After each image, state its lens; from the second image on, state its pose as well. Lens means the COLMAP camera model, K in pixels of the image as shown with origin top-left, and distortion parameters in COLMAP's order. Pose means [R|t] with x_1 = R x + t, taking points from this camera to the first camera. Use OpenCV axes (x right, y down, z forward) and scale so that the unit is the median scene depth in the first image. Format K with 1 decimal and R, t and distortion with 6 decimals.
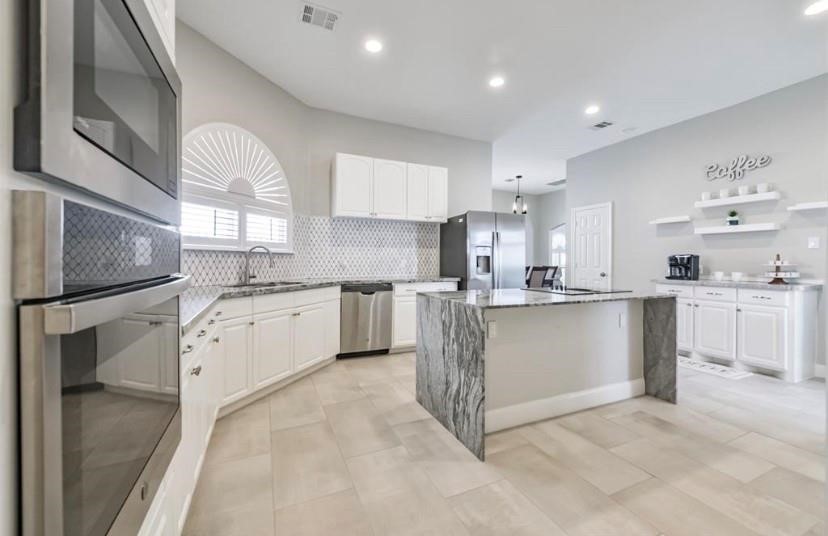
lens RADIAL K [[331.6, 0, 413.5], [0, 331.6, 262.7], [0, 0, 1]] dist [0.001095, 0.000039]
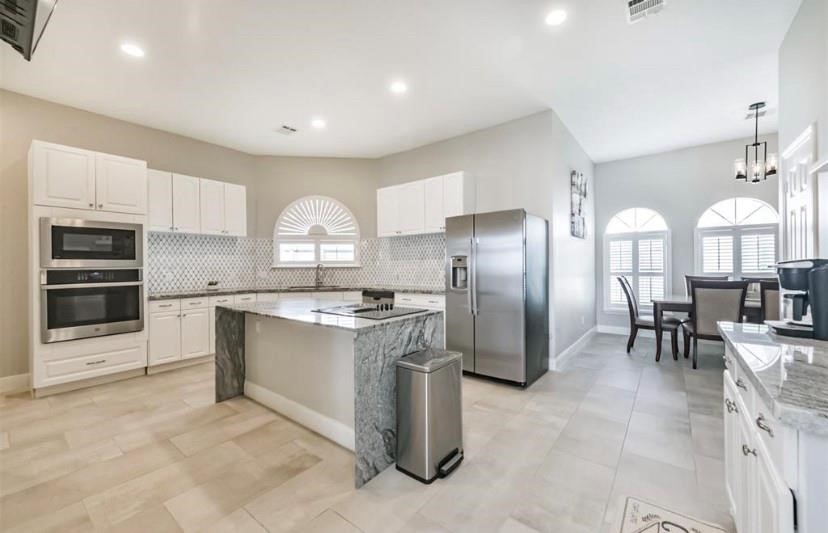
lens RADIAL K [[328.3, 0, 414.7], [0, 328.3, 268.2], [0, 0, 1]] dist [-0.001789, -0.000330]
pose [[0.462591, -0.003749, -0.886564, 1.237417], [0.011593, 0.999931, 0.001821, -0.027618], [0.886496, -0.011120, 0.462603, 0.673690]]
